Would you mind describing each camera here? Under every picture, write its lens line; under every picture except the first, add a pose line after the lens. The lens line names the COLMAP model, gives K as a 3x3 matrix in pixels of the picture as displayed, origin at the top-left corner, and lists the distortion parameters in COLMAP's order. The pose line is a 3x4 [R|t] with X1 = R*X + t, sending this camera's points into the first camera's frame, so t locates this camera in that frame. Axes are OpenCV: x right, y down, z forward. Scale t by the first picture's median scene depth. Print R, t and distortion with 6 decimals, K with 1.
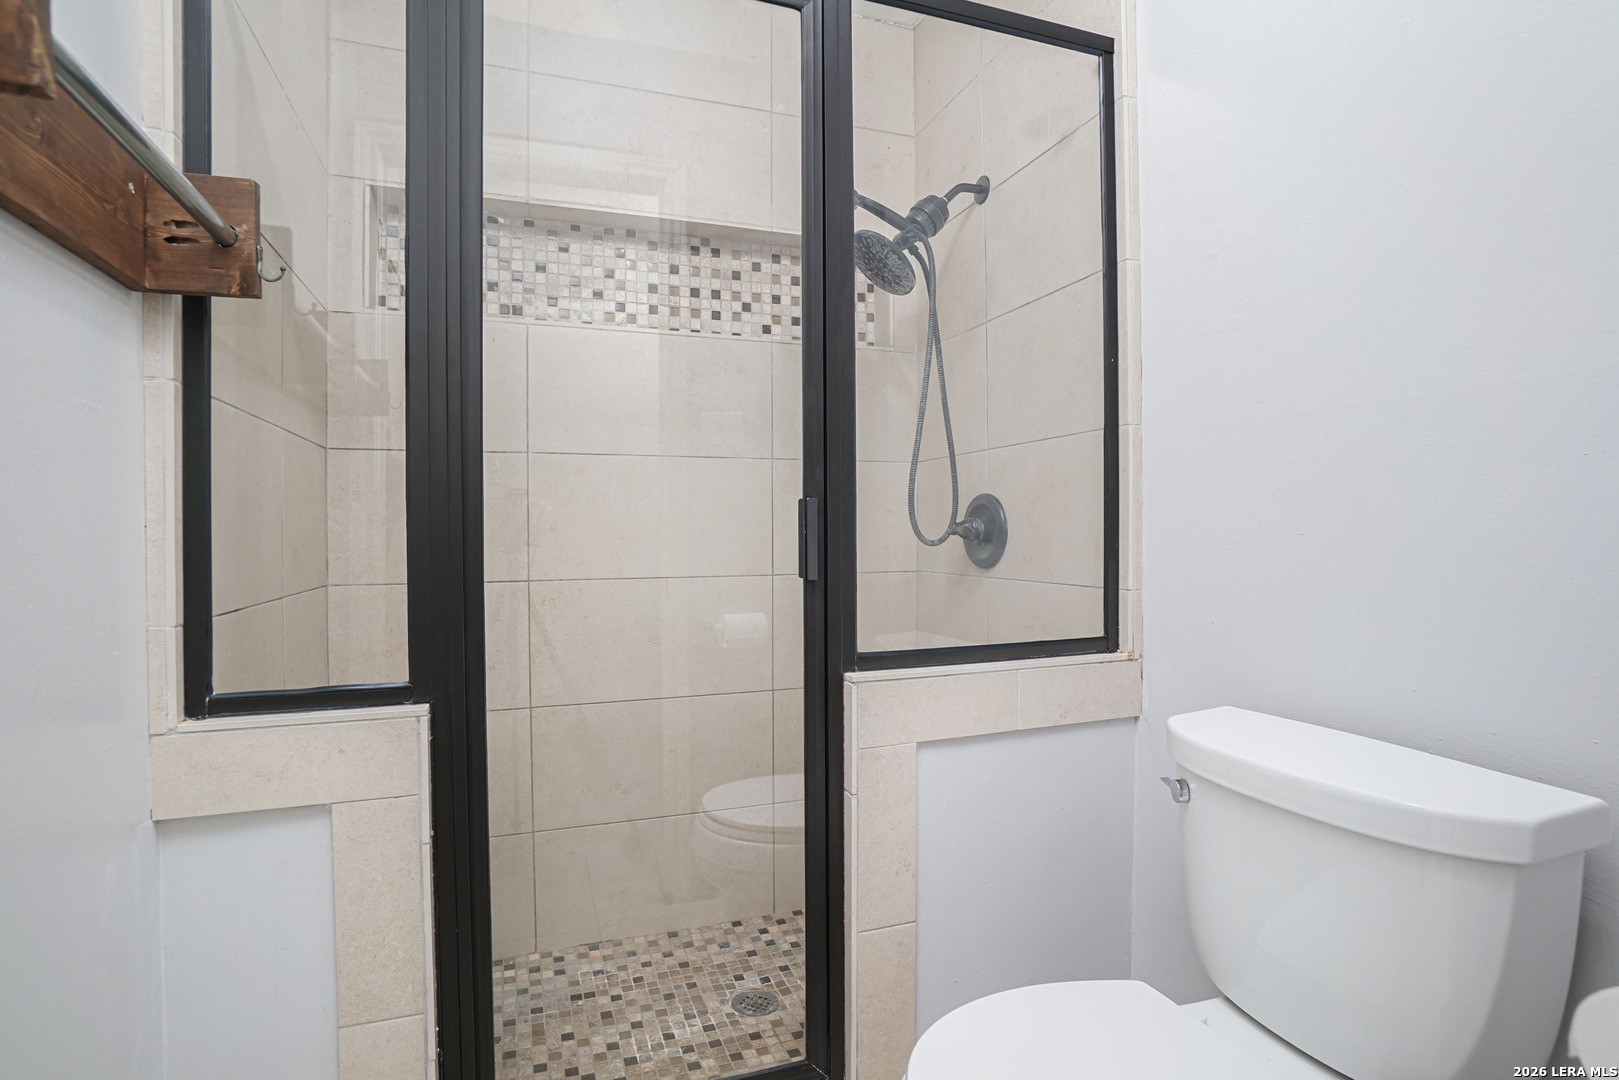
lens RADIAL K [[811.4, 0, 785.2], [0, 811.4, 539.8], [0, 0, 1]] dist [-0.054538, 0.026725]
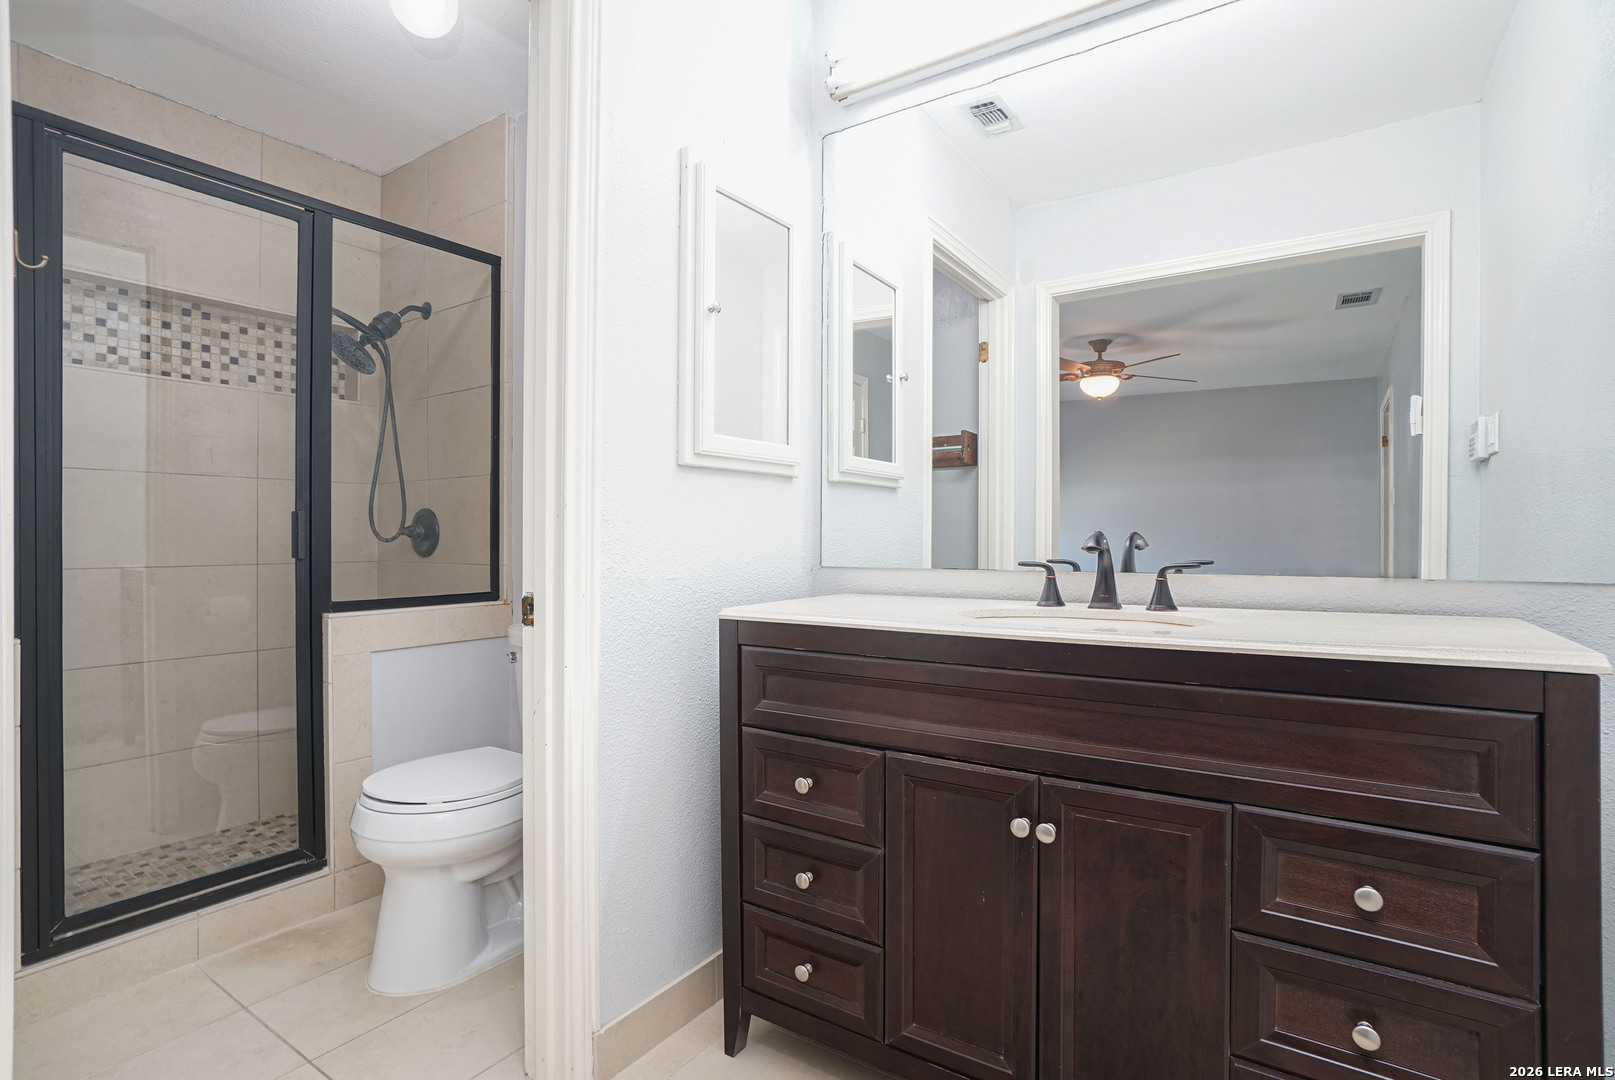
lens RADIAL K [[766.8, 0, 804.1], [0, 766.8, 540.1], [0, 0, 1]] dist [-0.048425, 0.020704]
pose [[0.792779, 0.002898, 0.609502, -0.059056], [0.001542, 0.999976, -0.006760, 0.013533], [-0.609507, 0.006299, 0.792755, -0.562374]]
